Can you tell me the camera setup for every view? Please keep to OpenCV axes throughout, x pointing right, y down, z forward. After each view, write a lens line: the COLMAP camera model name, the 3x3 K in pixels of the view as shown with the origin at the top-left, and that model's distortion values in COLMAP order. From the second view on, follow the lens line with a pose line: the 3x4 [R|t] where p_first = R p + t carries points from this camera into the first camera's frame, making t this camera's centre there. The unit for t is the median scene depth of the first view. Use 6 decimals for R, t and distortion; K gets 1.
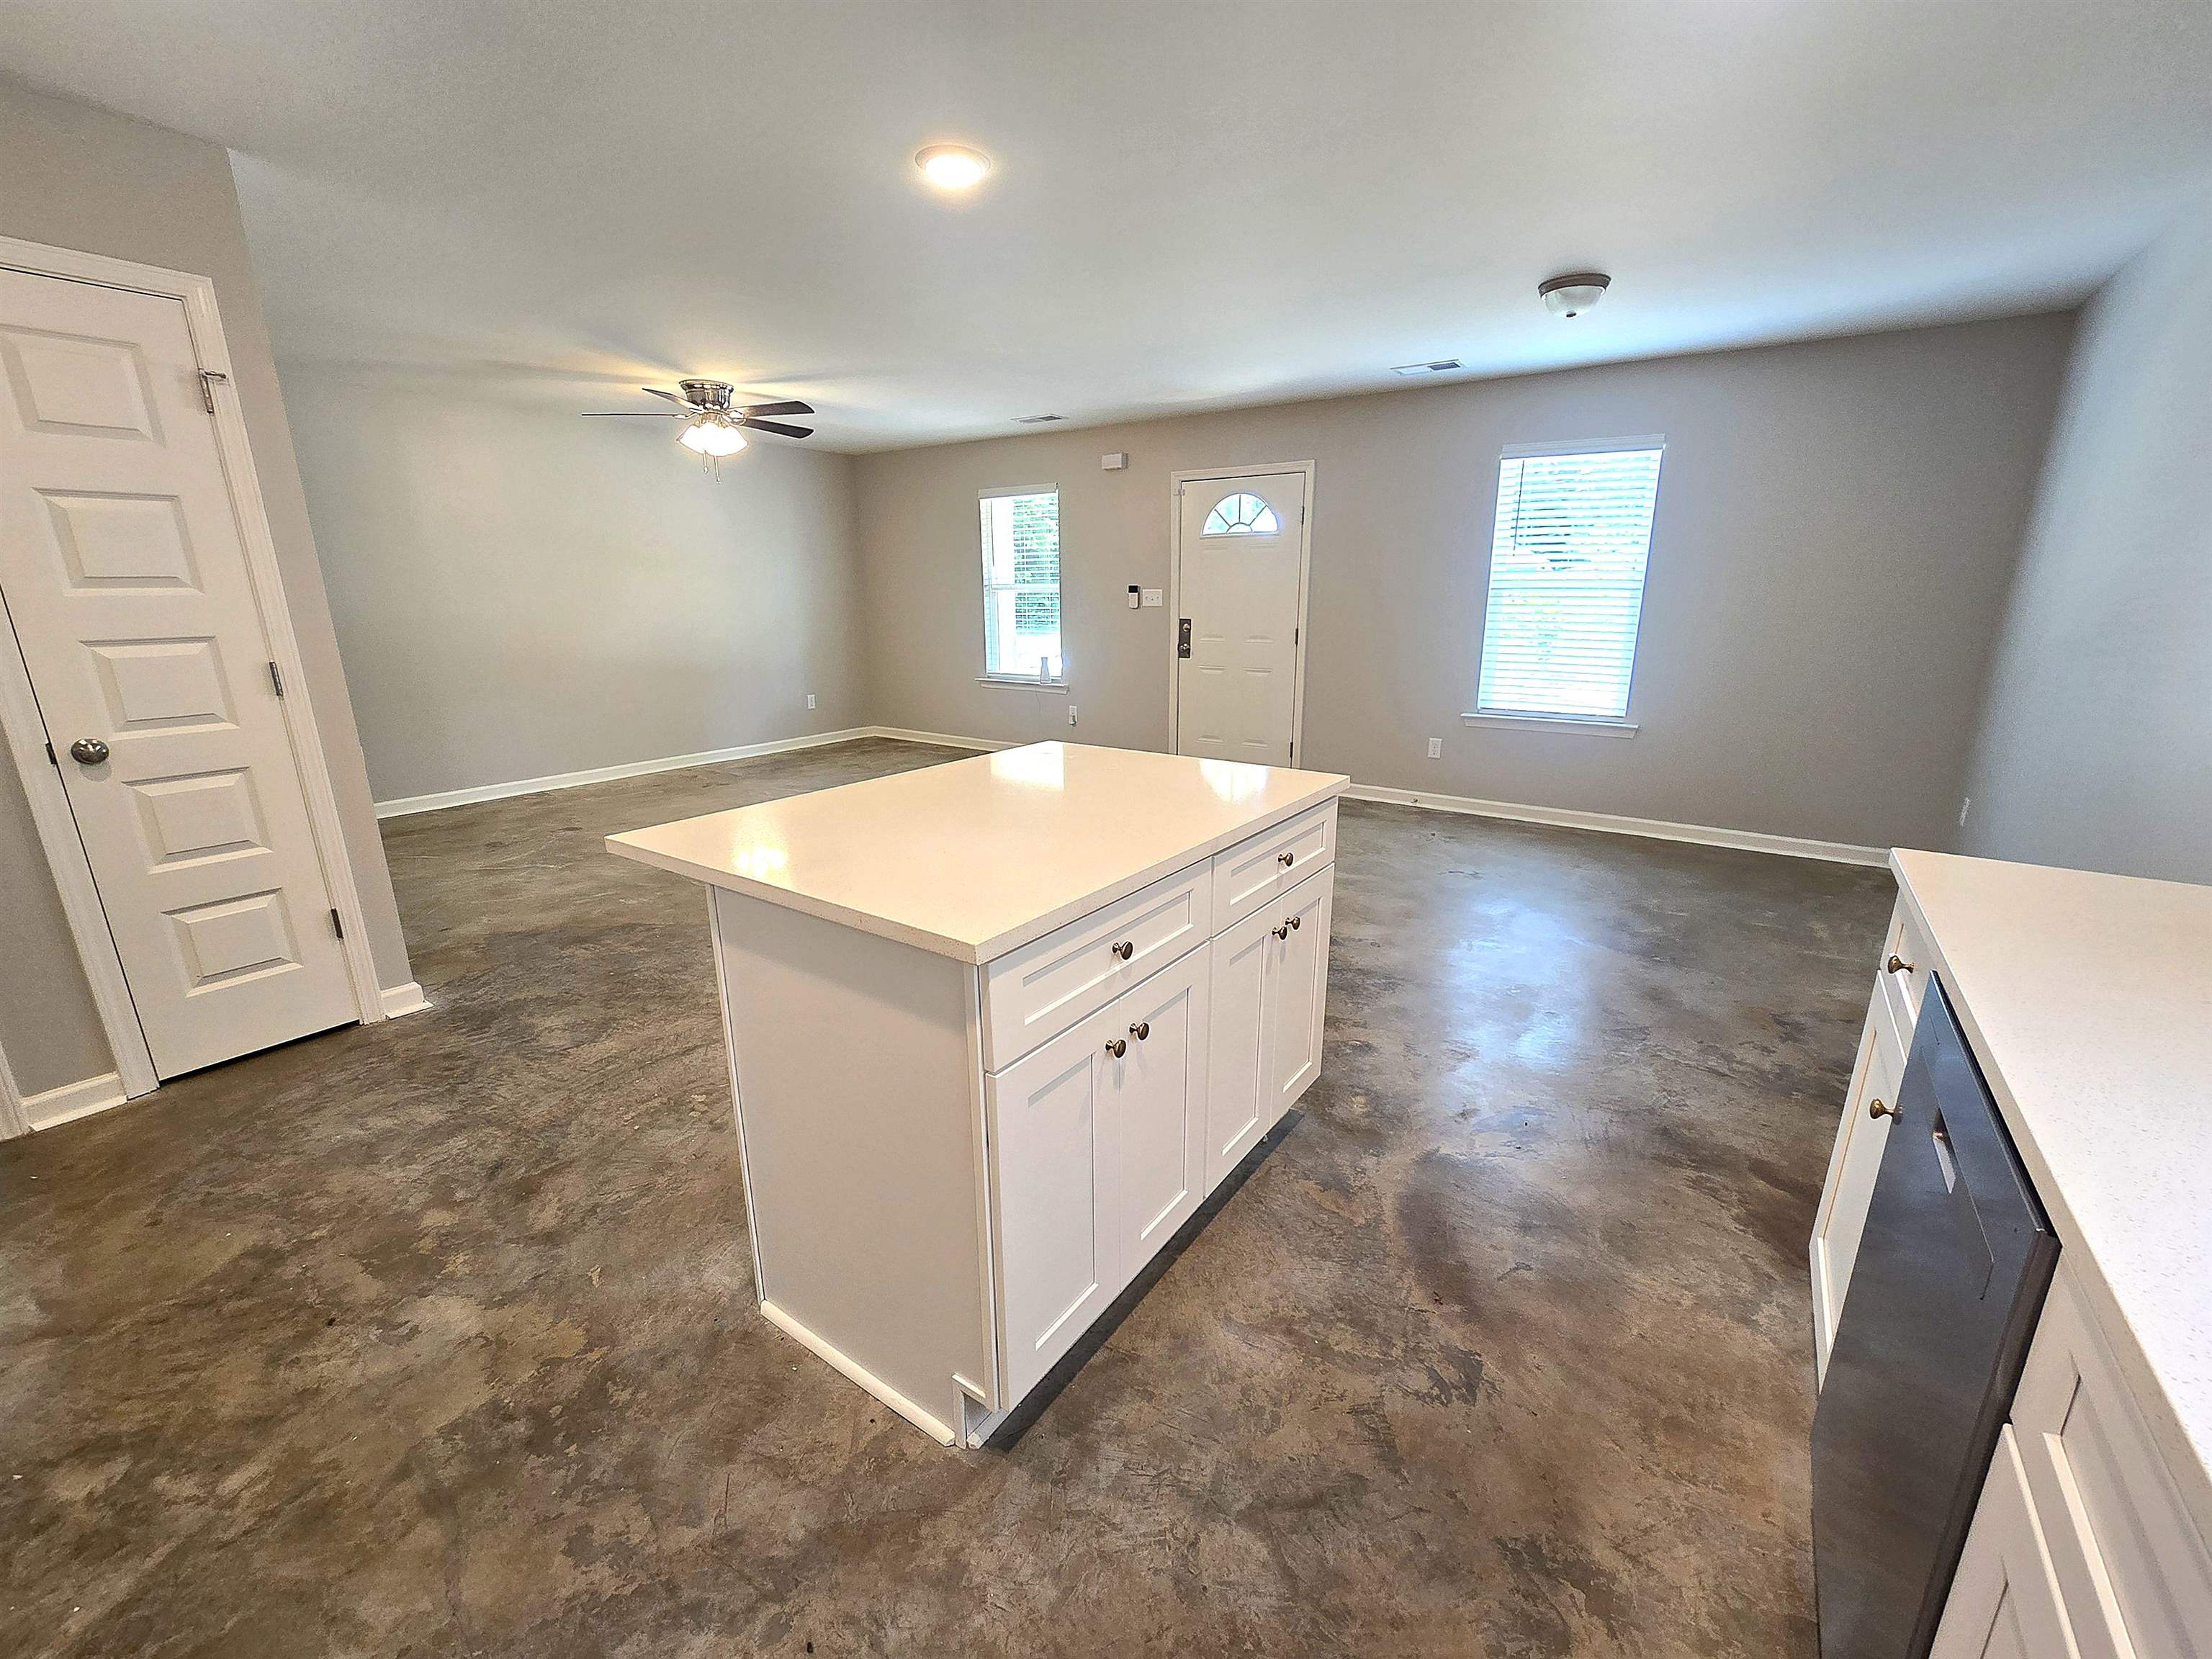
lens RADIAL K [[903.3, 0, 1115.1], [0, 903.3, 832.3], [0, 0, 1]] dist [-0.012906, 0.004998]
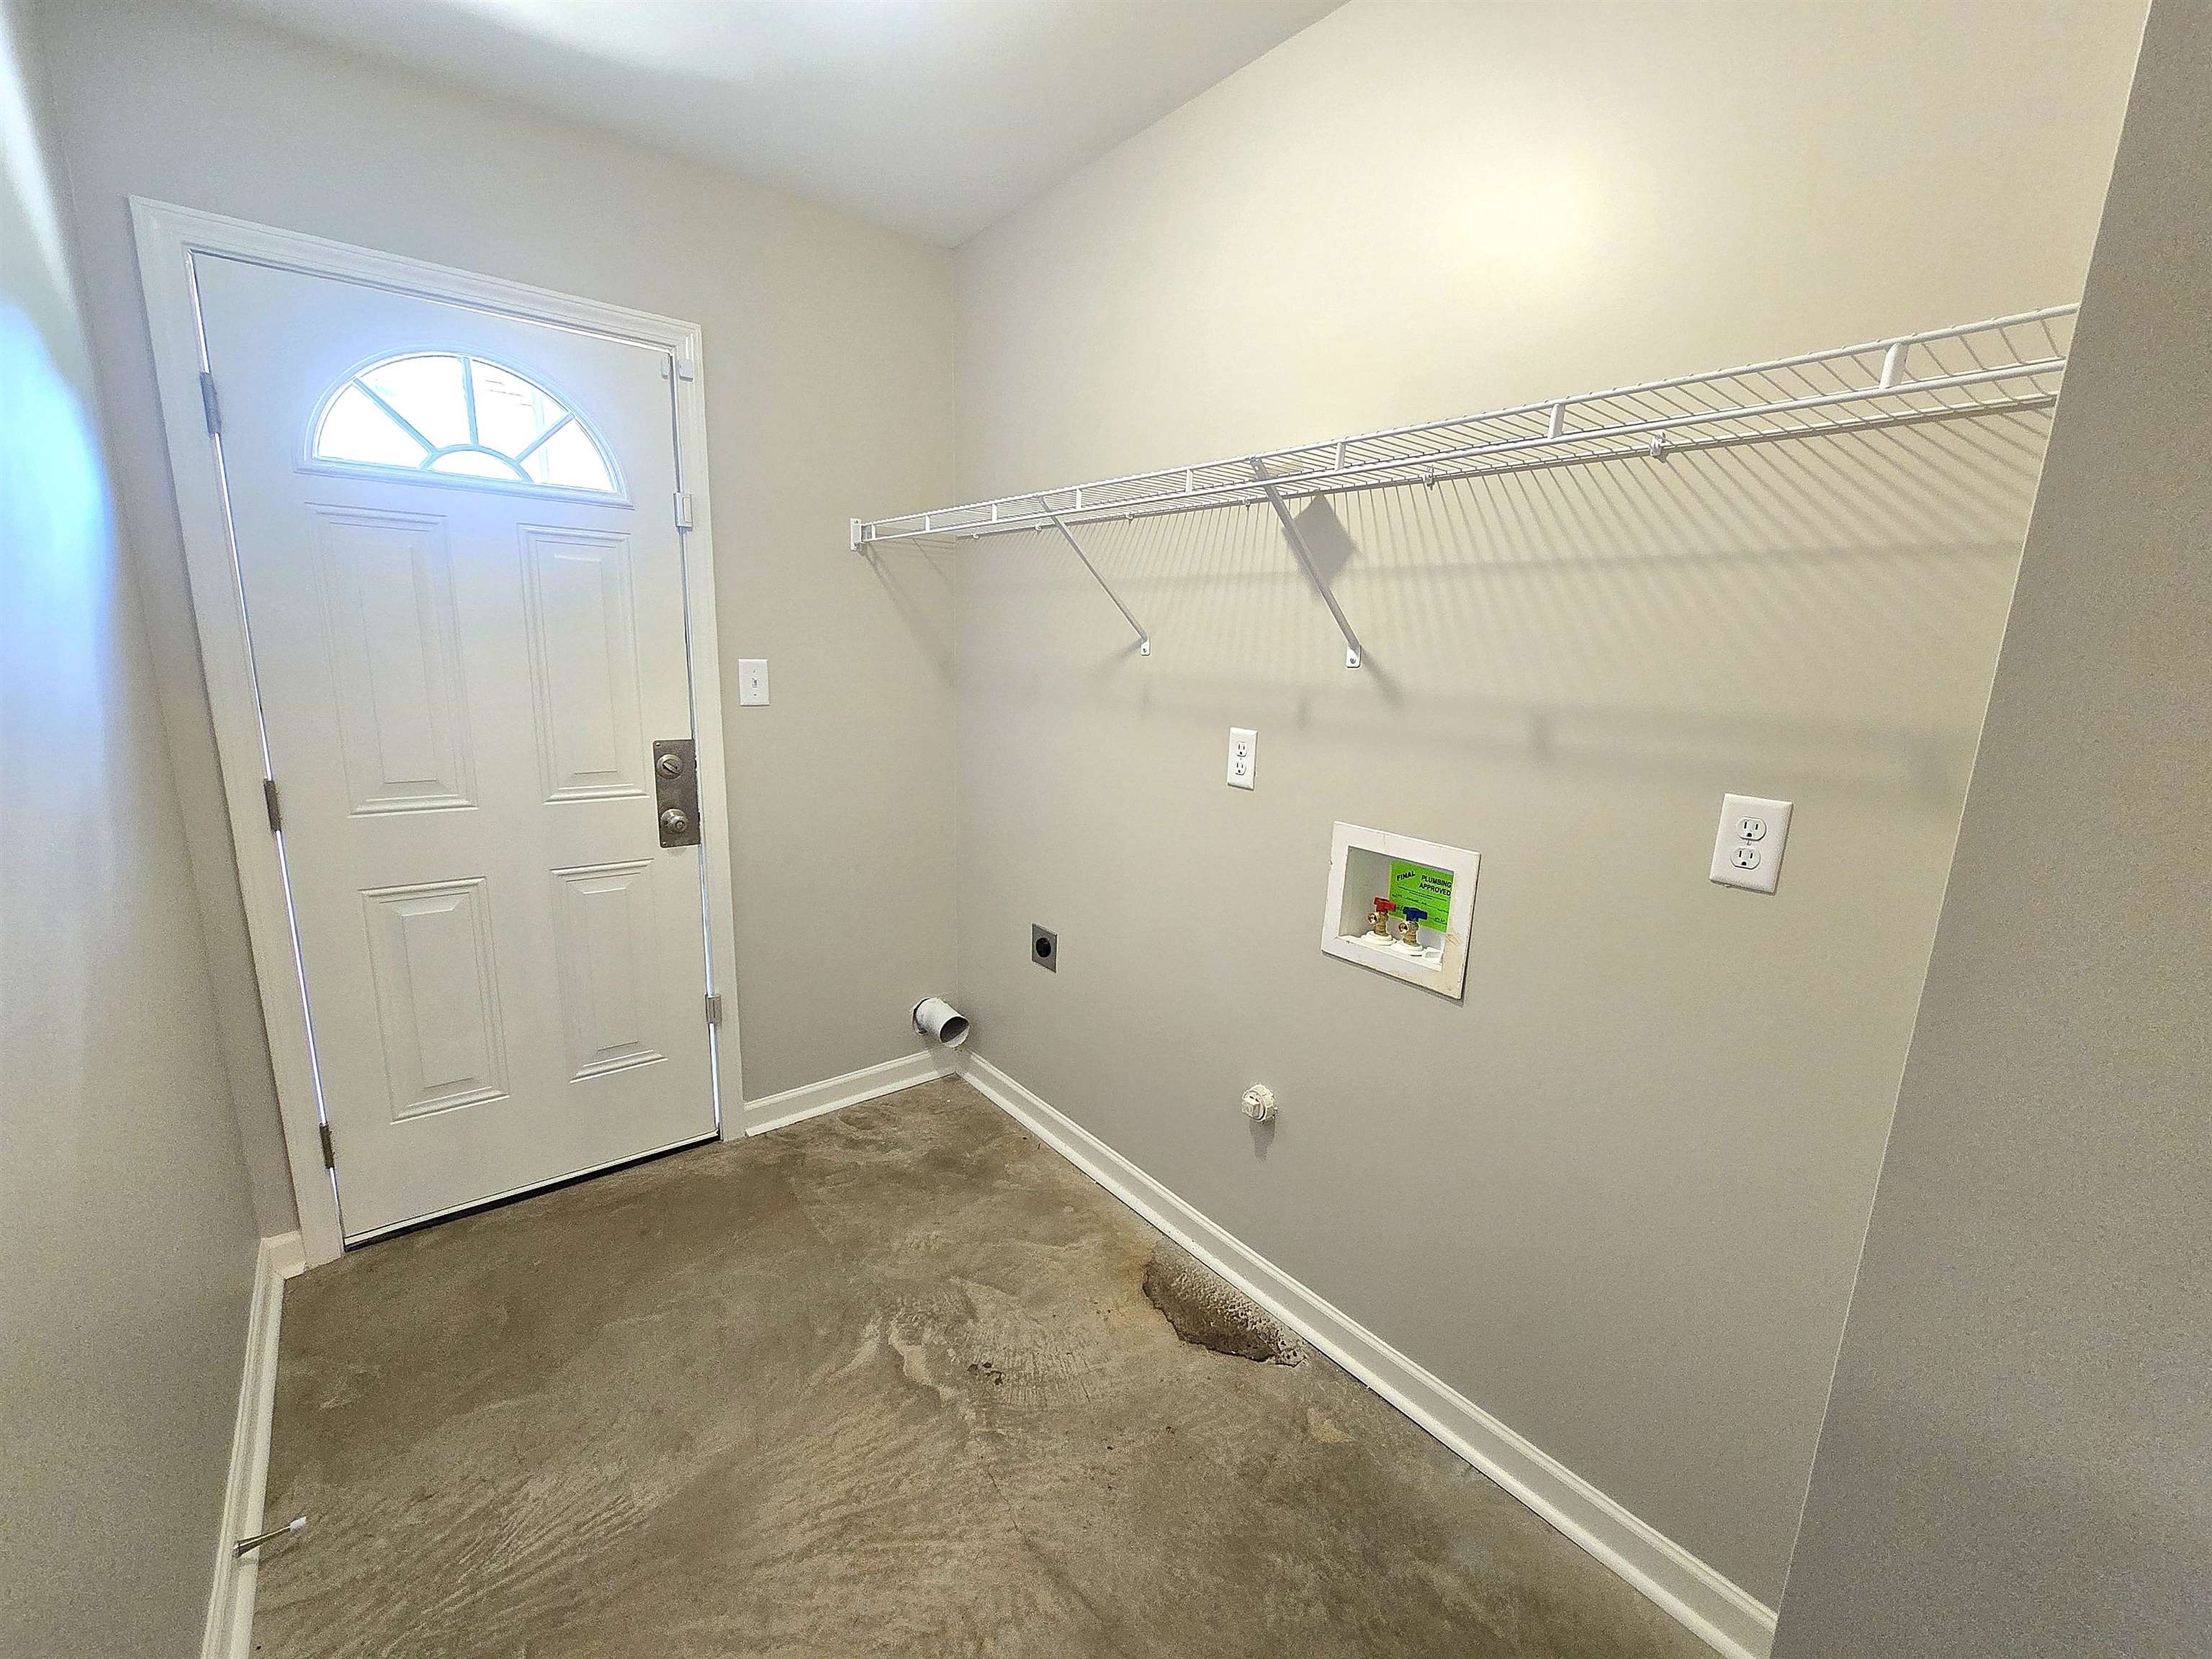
lens RADIAL K [[903.3, 0, 1105.9], [0, 903.3, 831.9], [0, 0, 1]] dist [-0.012906, 0.004998]
pose [[0.272355, -0.185063, 0.944232, -0.137232], [0.215986, 0.968045, 0.127431, -0.195983], [-0.937642, 0.169235, 0.303623, 0.699497]]
